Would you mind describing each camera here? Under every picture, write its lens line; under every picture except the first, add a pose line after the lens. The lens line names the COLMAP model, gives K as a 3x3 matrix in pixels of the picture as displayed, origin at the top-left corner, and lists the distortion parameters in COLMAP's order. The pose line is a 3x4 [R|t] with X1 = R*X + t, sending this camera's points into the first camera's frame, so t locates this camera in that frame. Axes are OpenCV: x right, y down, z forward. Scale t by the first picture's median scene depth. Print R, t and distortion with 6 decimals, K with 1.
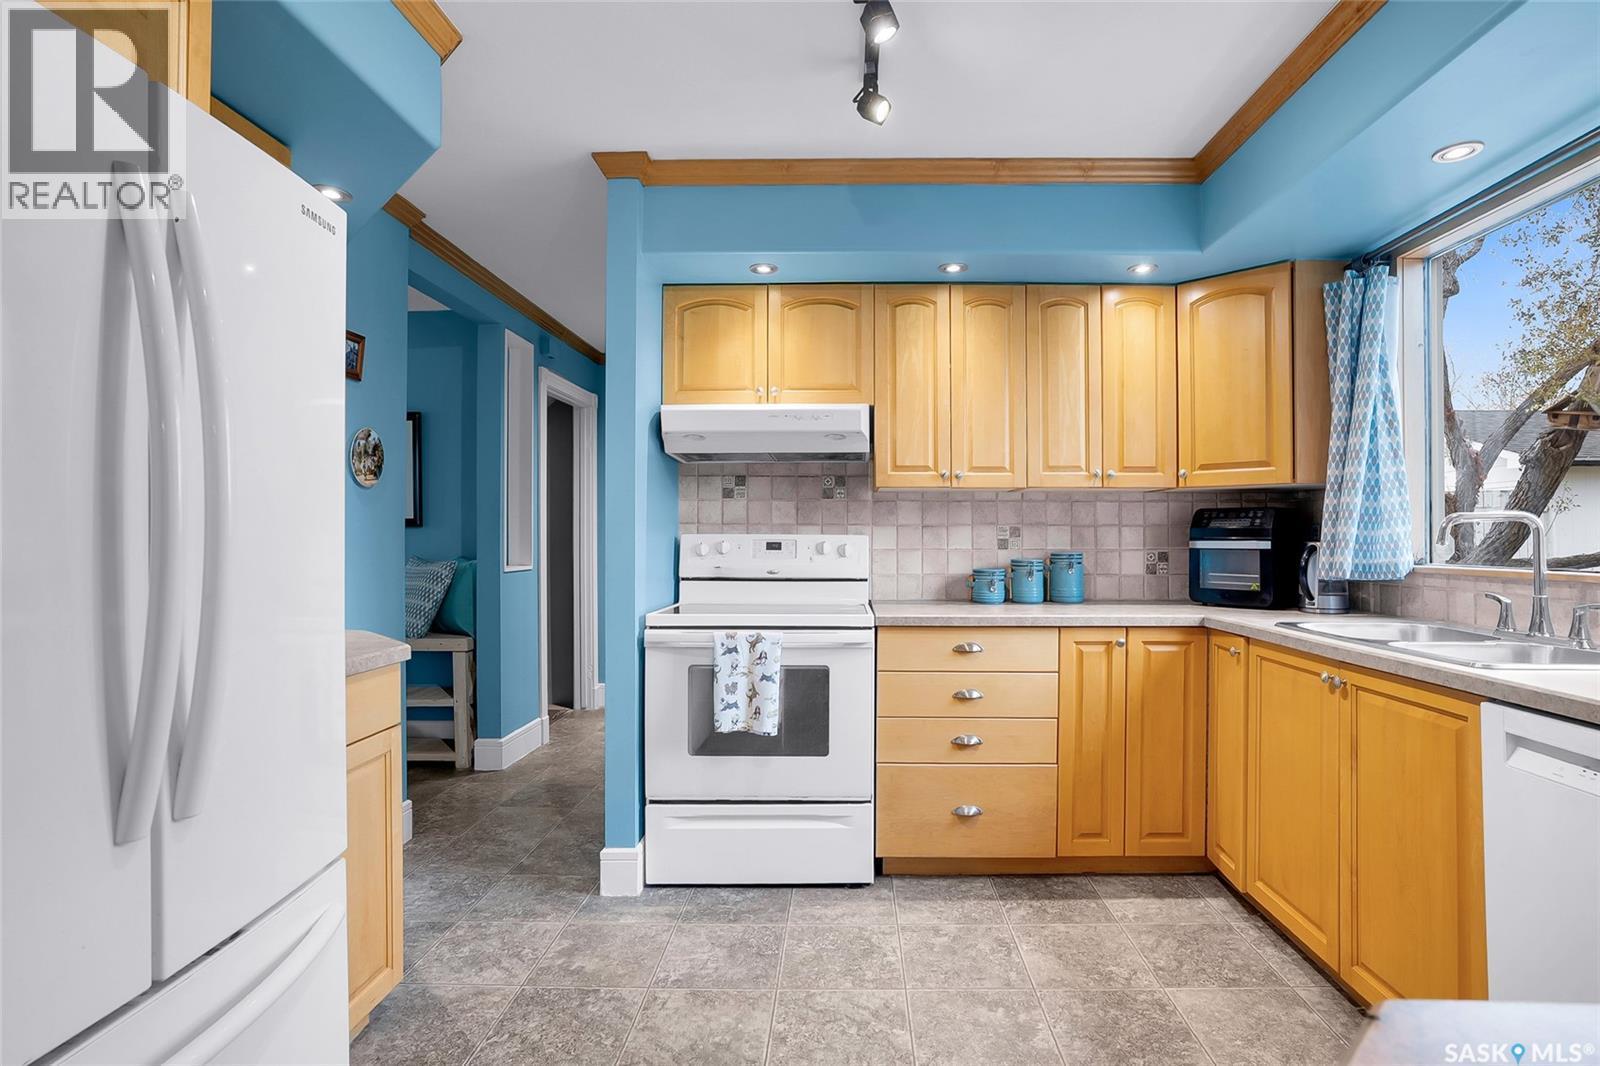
lens RADIAL K [[806.8, 0, 840.3], [0, 806.8, 531.2], [0, 0, 1]] dist [-0.068709, 0.048656]
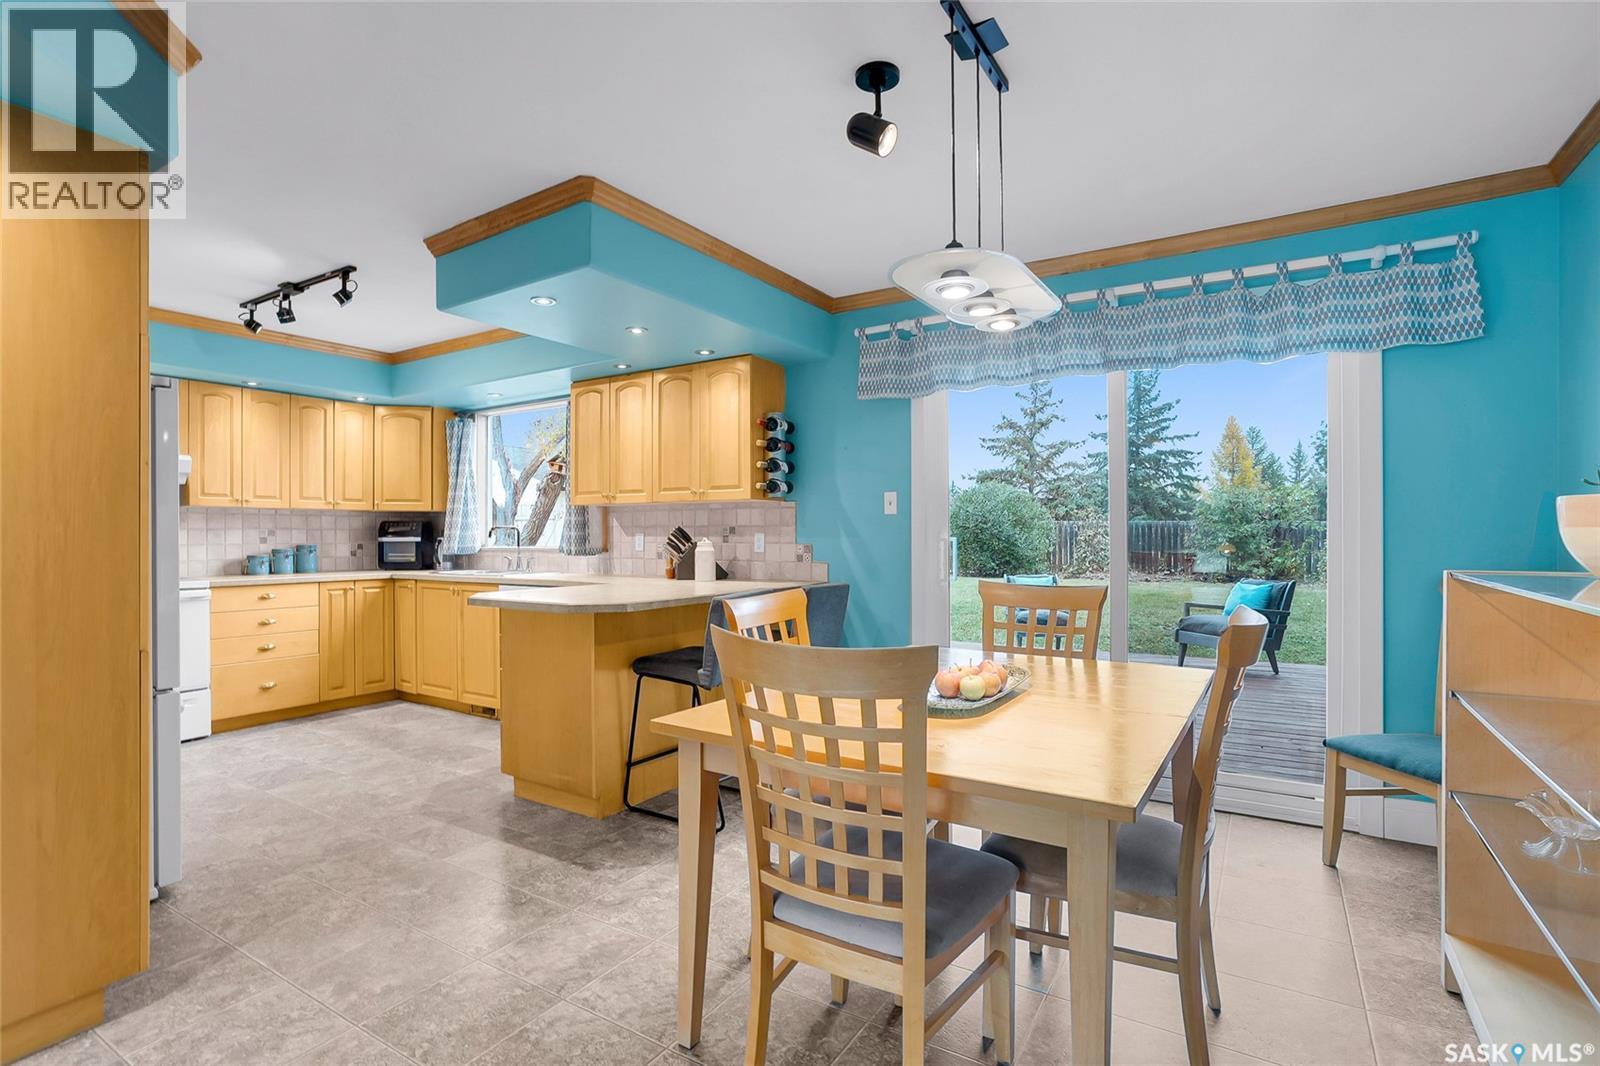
lens RADIAL K [[773.0, 0, 796.6], [0, 773.0, 534.2], [0, 0, 1]] dist [-0.058340, 0.034613]
pose [[0.523760, -0.002191, 0.851863, -0.684234], [-0.001085, 0.999994, 0.003239, -0.003609], [-0.851865, -0.002621, 0.523754, -0.940654]]
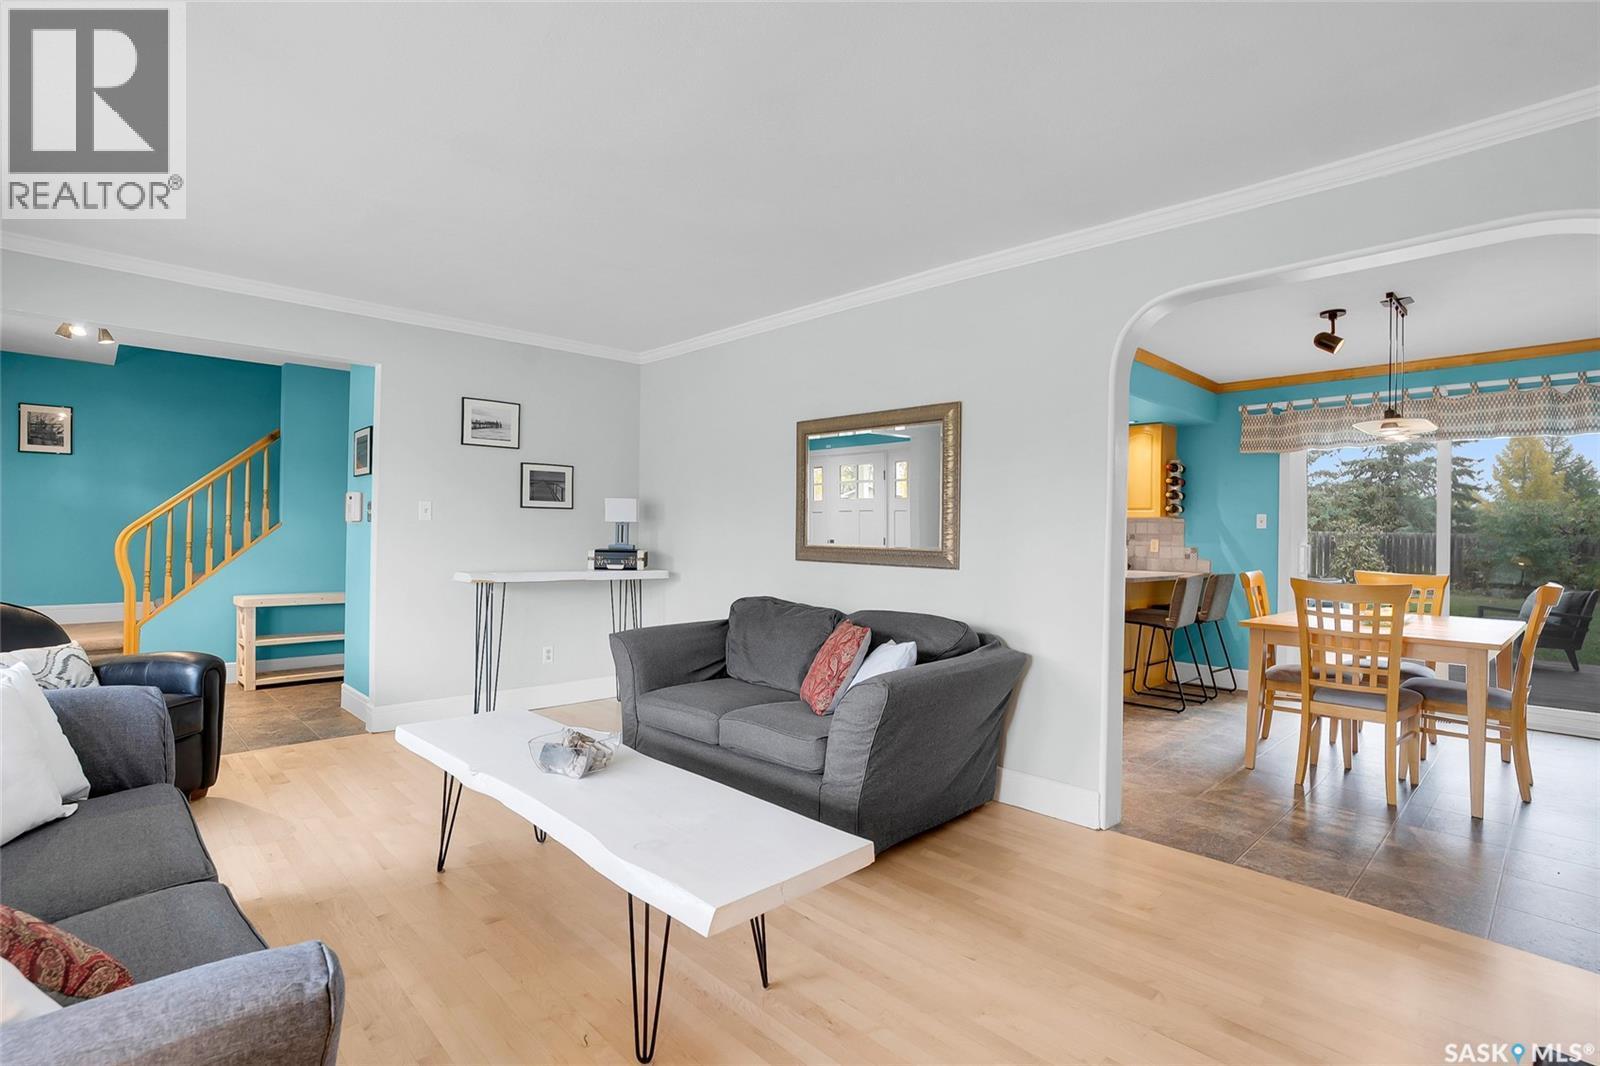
lens RADIAL K [[773.0, 0, 796.6], [0, 773.0, 534.2], [0, 0, 1]] dist [-0.058340, 0.034613]
pose [[0.713986, 0.012367, 0.700051, -1.827854], [-0.019269, 0.999812, 0.001990, 0.000401], [-0.699895, -0.014909, 0.714090, -0.946141]]
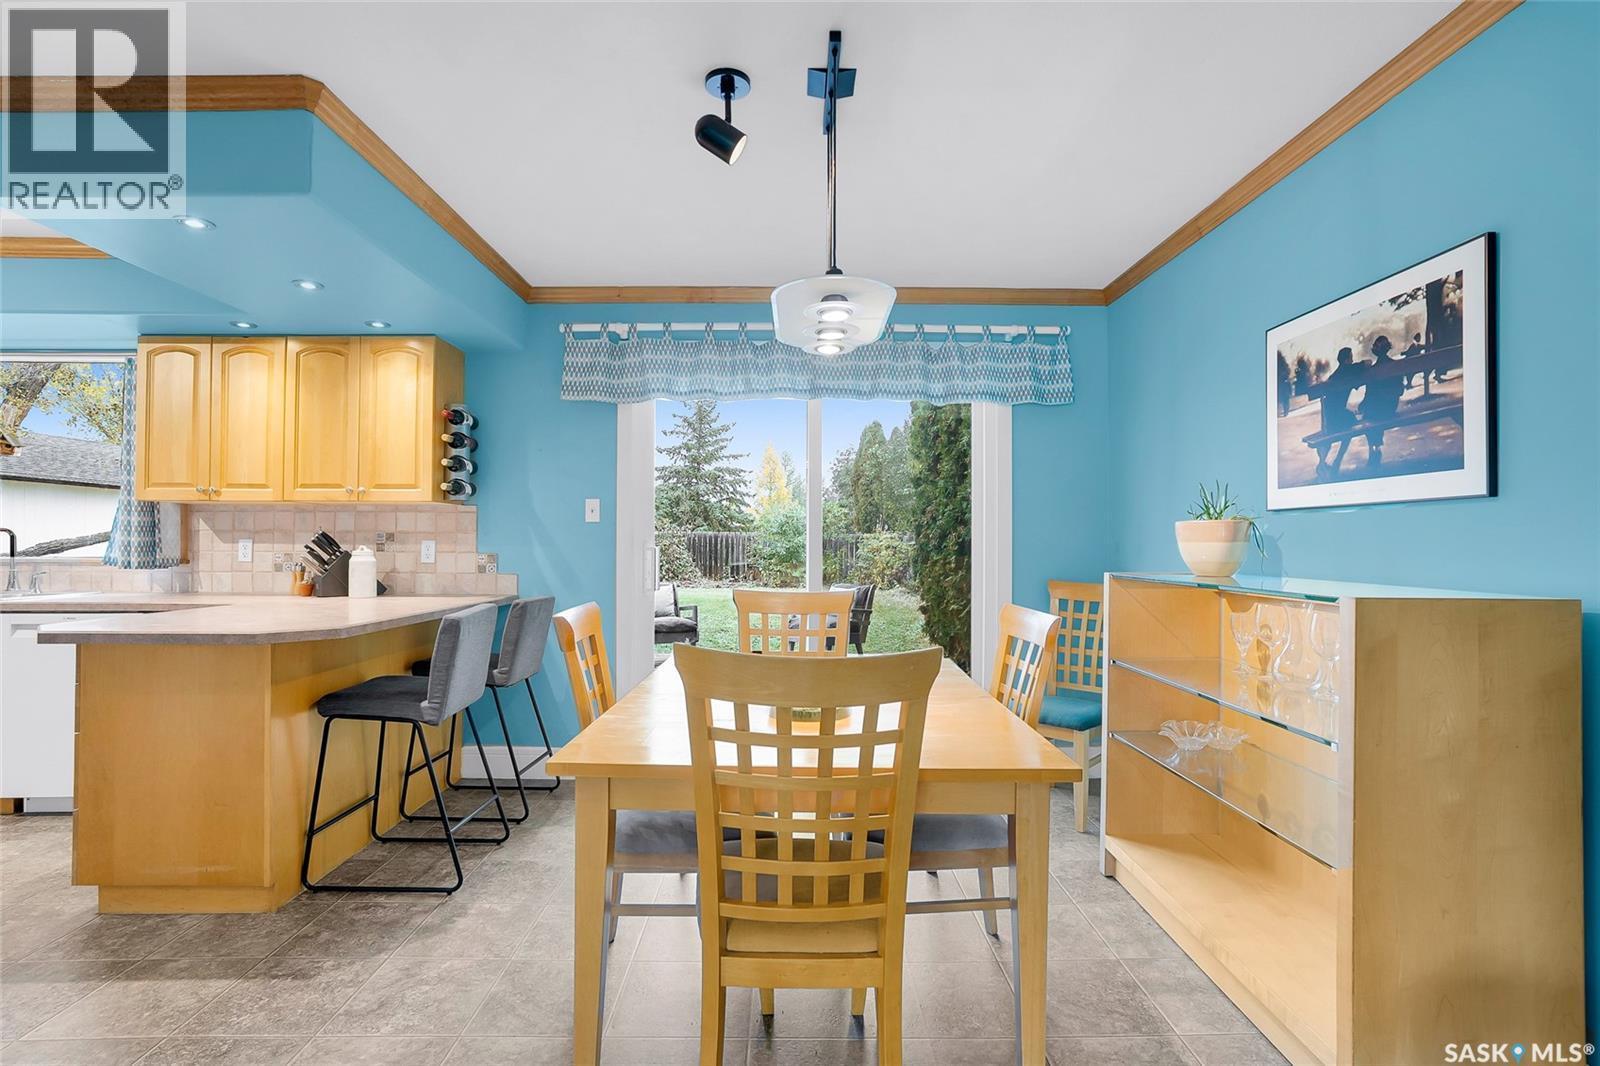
lens RADIAL K [[773.0, 0, 796.6], [0, 773.0, 534.2], [0, 0, 1]] dist [-0.058340, 0.034613]
pose [[-0.017808, 0.011391, 0.999777, -0.746277], [-0.009007, 0.999893, -0.011553, -0.002320], [-0.999801, -0.009211, -0.017704, -0.666574]]
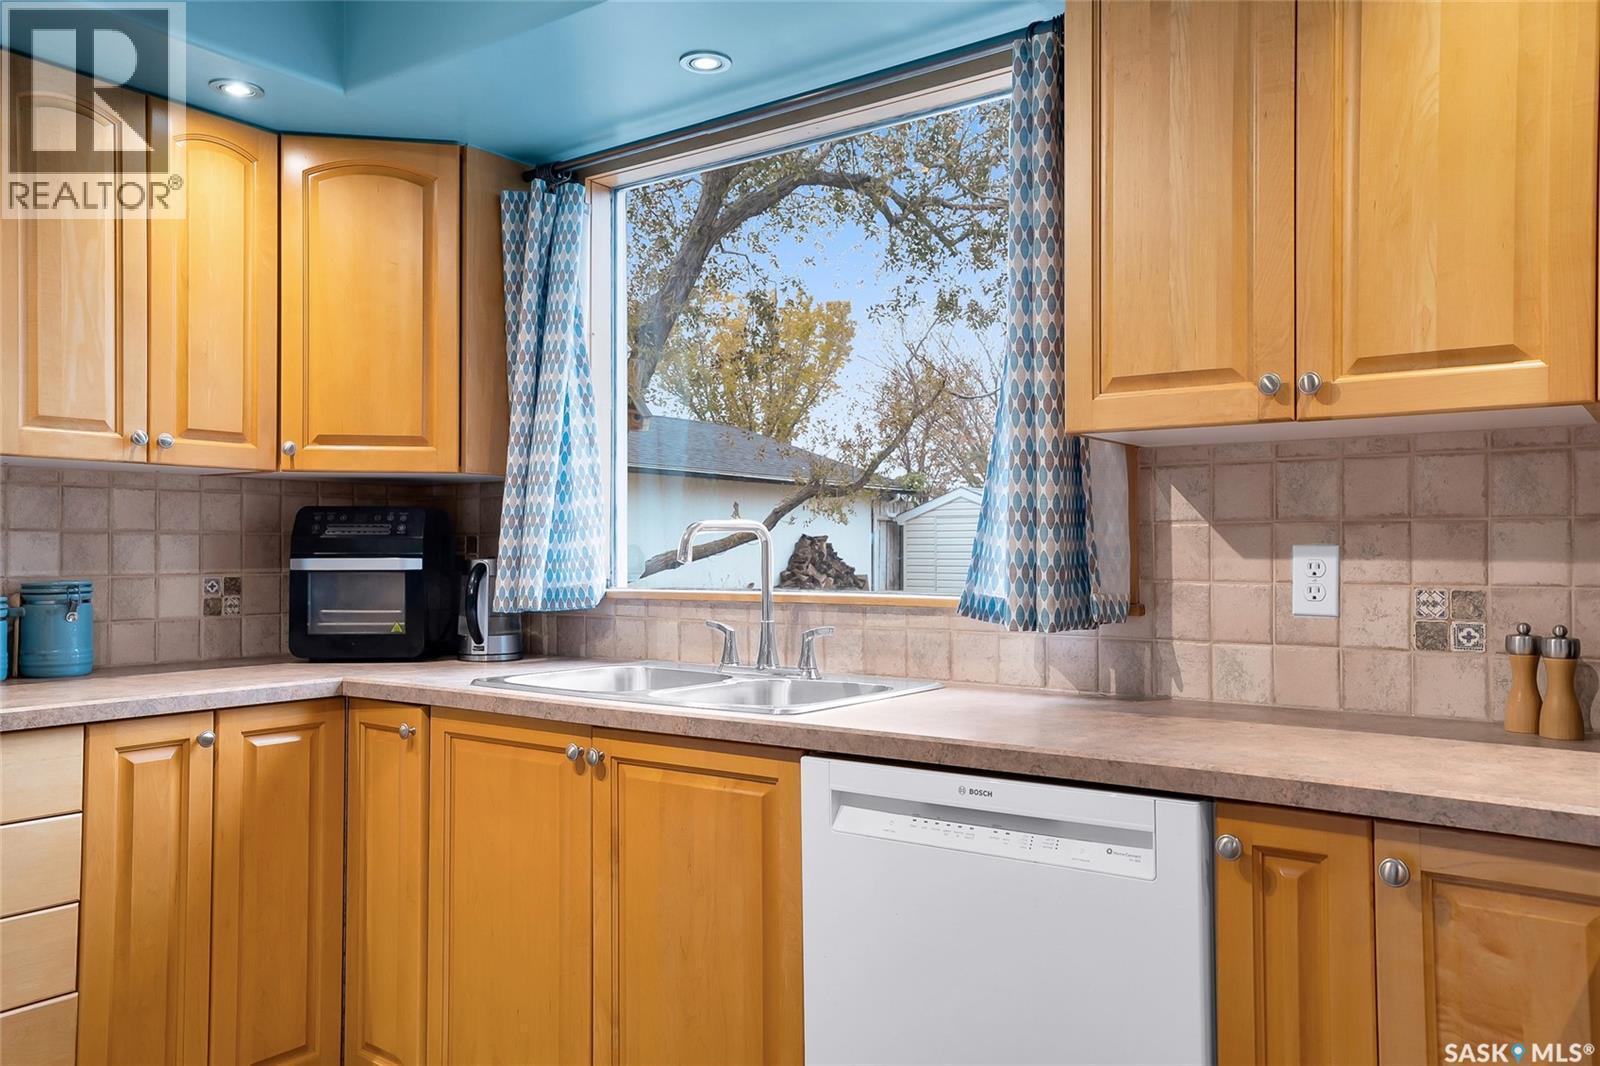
lens RADIAL K [[1223.8, 0, 800.0], [0, 1223.8, 533.0], [0, 0, 1]] dist [0.002770, 0.063228]
pose [[0.588419, 0.011265, 0.808478, -0.106671], [-0.003901, 0.999931, -0.011093, 0.001783], [-0.808547, 0.003373, 0.588422, 0.147019]]
